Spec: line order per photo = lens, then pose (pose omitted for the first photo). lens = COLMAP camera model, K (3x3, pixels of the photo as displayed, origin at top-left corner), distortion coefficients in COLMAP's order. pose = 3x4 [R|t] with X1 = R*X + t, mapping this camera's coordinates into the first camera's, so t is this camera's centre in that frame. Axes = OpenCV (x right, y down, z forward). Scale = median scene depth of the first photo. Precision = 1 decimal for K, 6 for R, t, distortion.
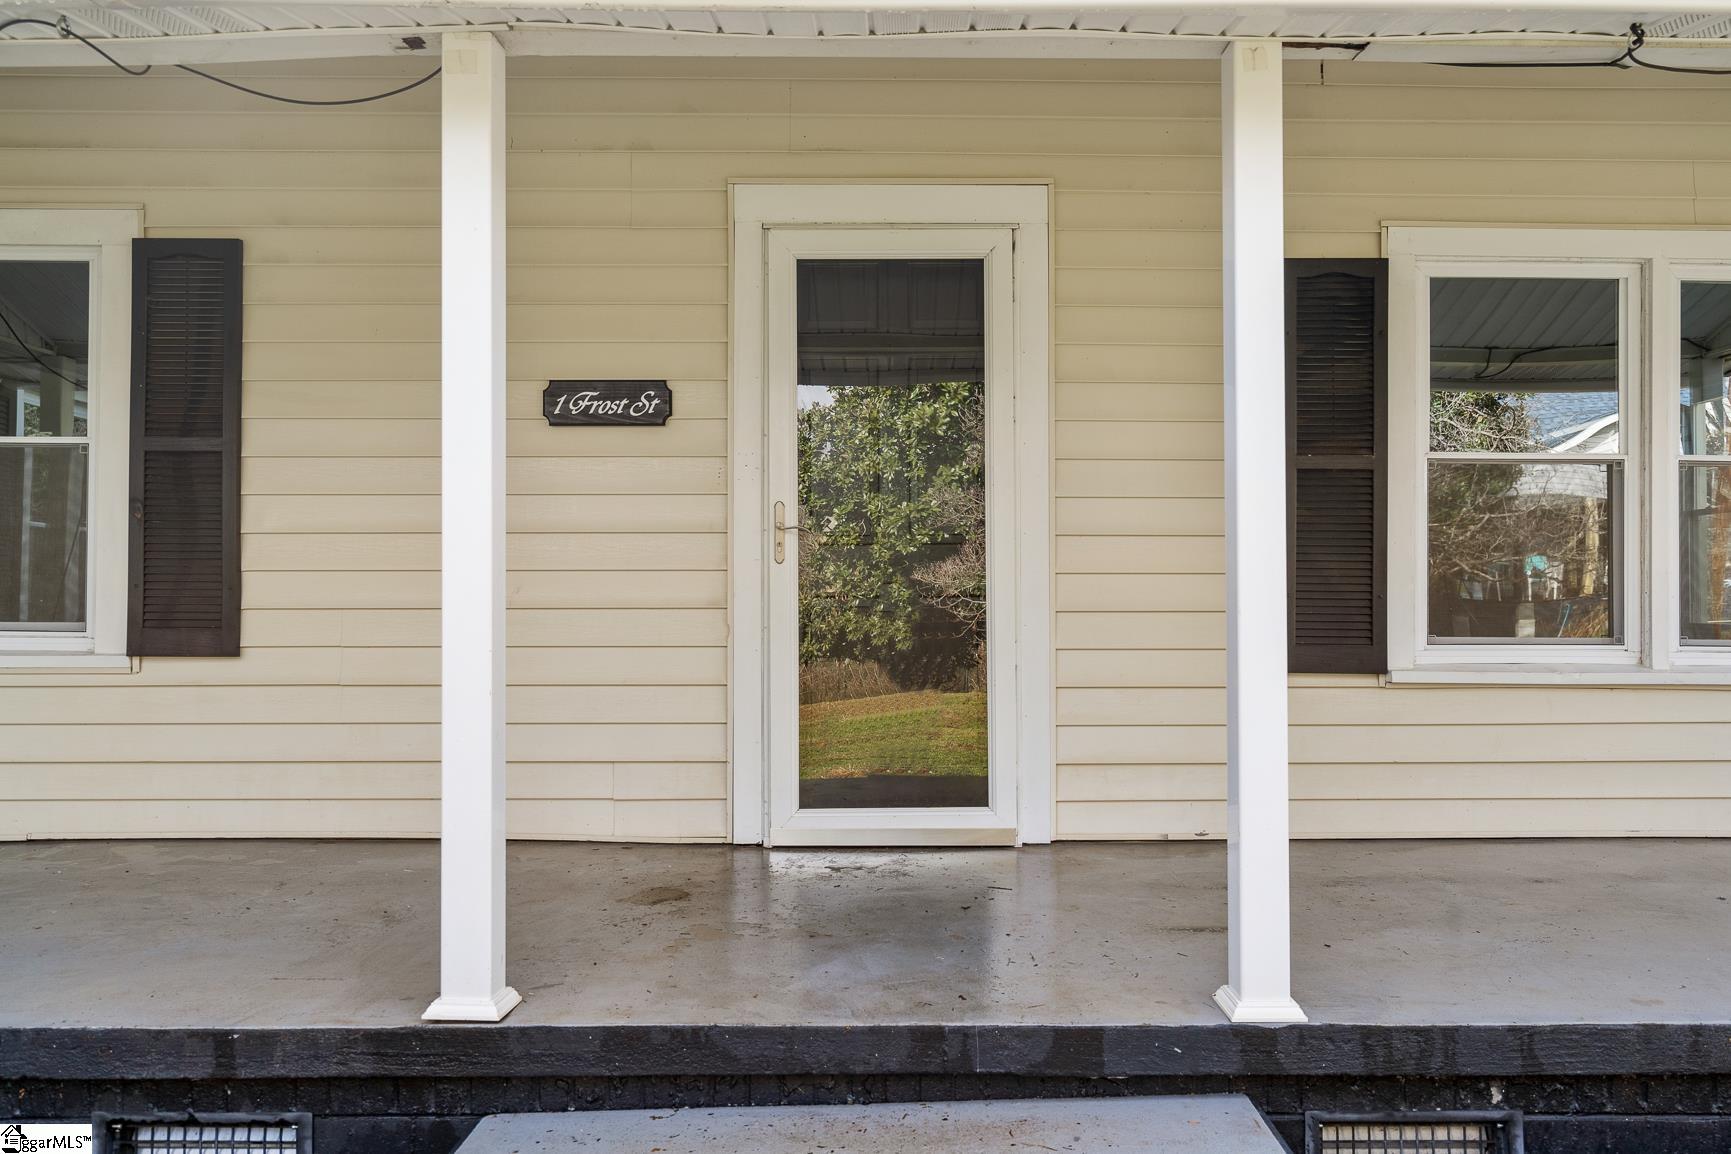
lens RADIAL K [[1290.4, 0, 865.5], [0, 1290.4, 577.0], [0, 0, 1]] dist [0.005018, -0.003429]
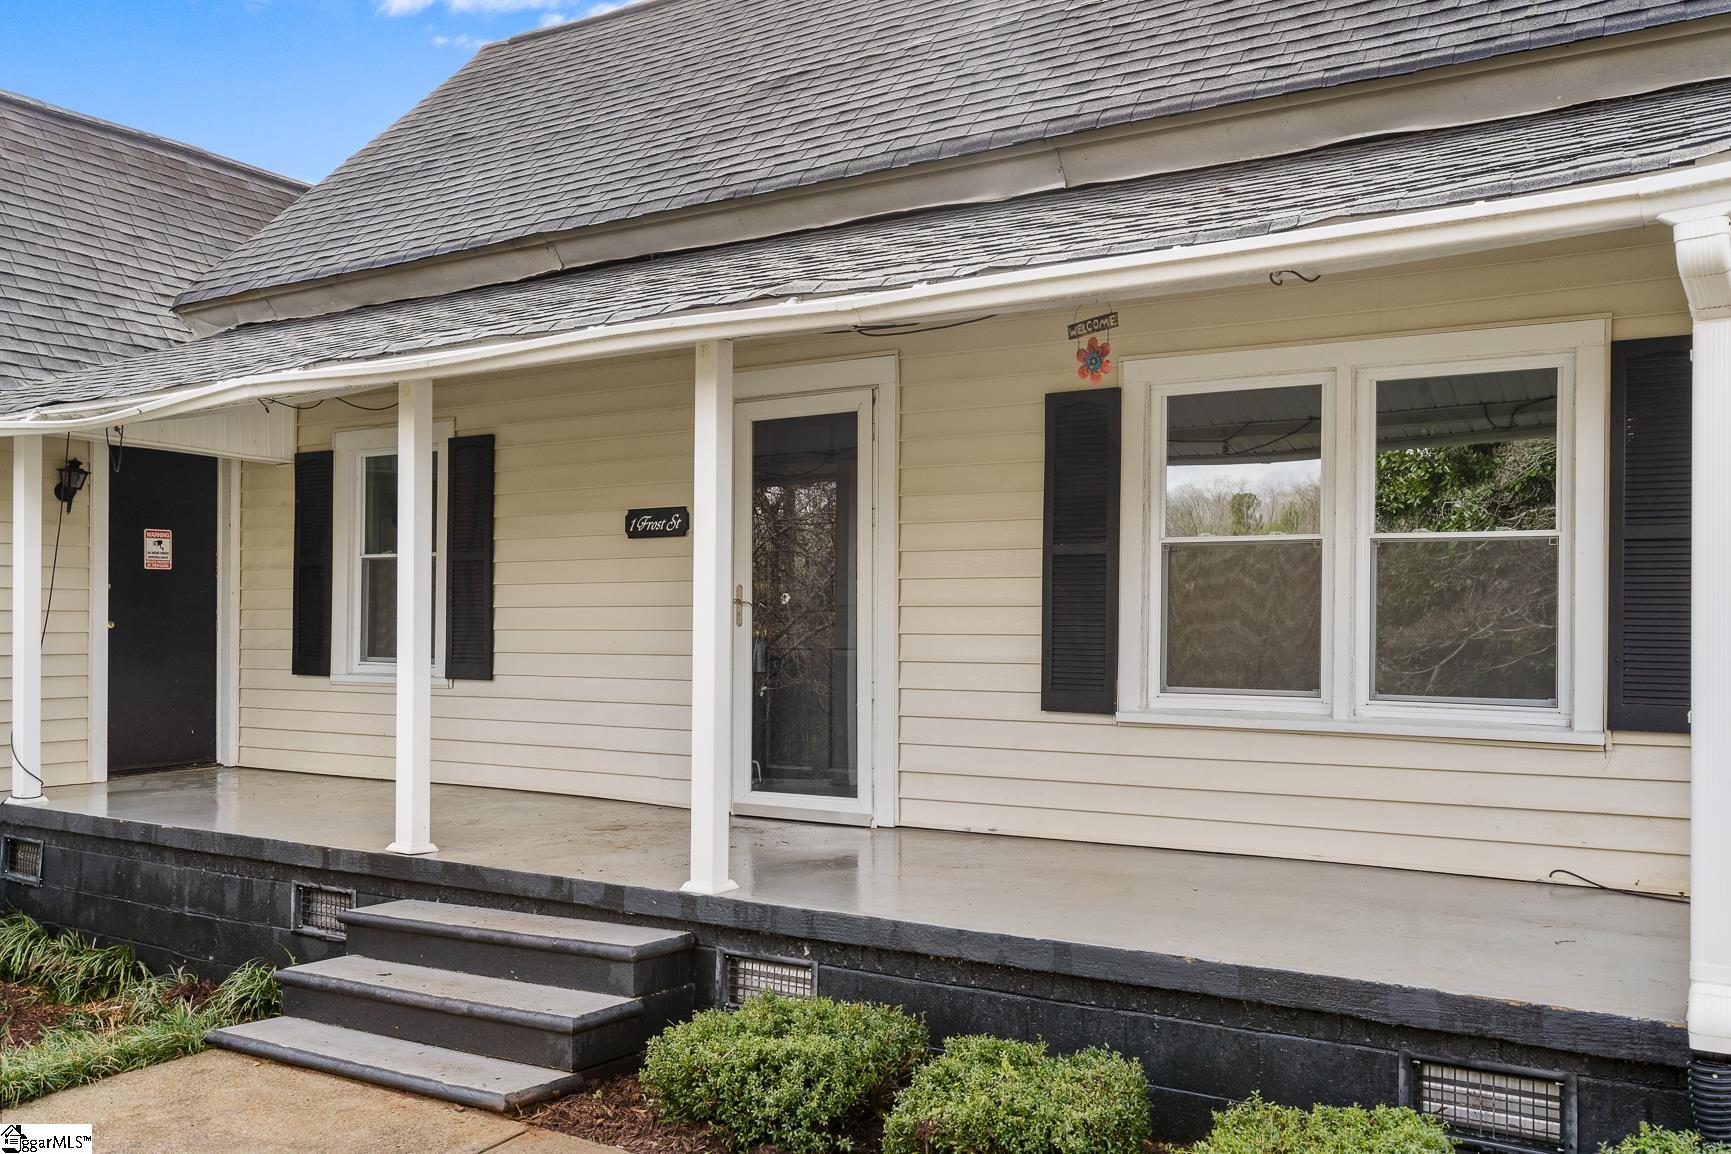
lens RADIAL K [[1459.7, 0, 819.3], [0, 1459.7, 622.5], [0, 0, 1]] dist [-0.002515, 0.003094]
pose [[0.828471, 0.001054, -0.560032, 0.955440], [0.004106, 0.999960, 0.007956, -0.028134], [0.560018, -0.008891, 0.828433, -0.350180]]
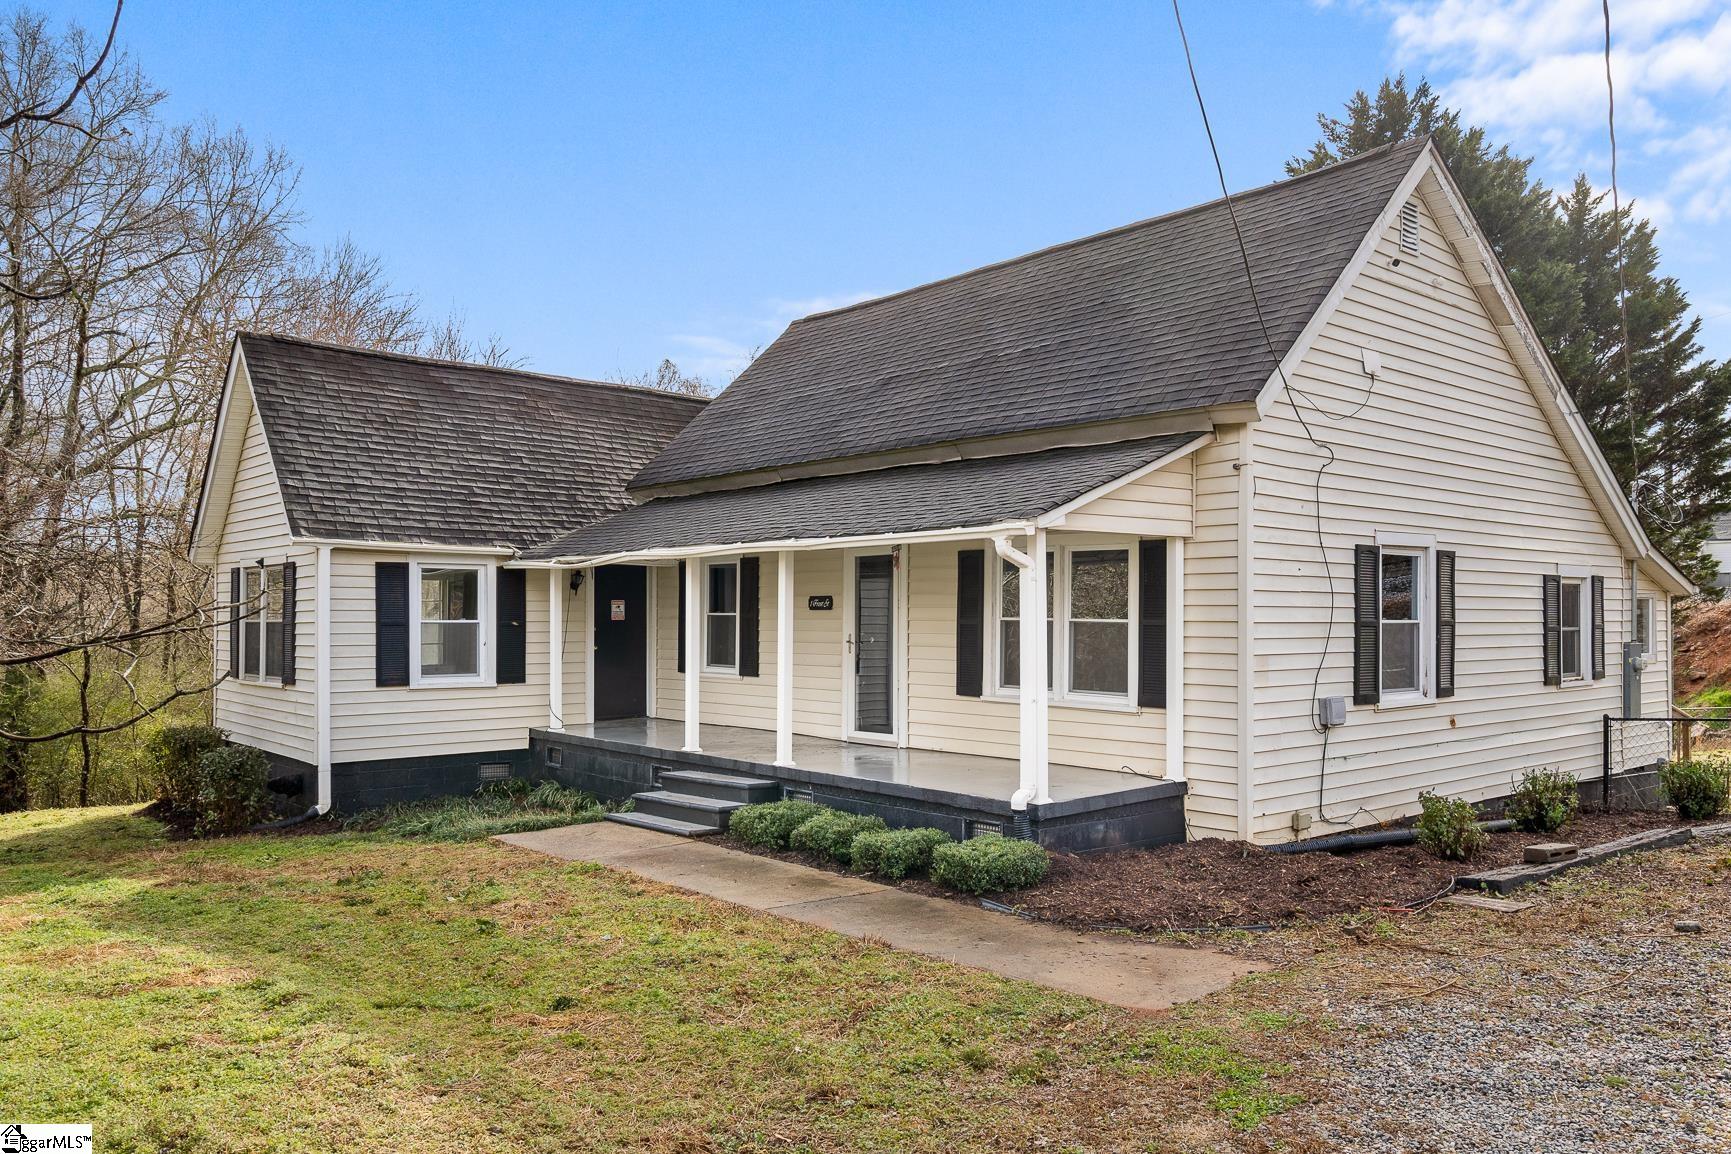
lens RADIAL K [[1258.5, 0, 865.0], [0, 1258.5, 609.2], [0, 0, 1]] dist [-0.002152, -0.000110]
pose [[0.627952, -0.007122, -0.778220, 2.358195], [0.011402, 0.999935, 0.000050, -0.118637], [0.778169, -0.008905, 0.627992, -0.910819]]
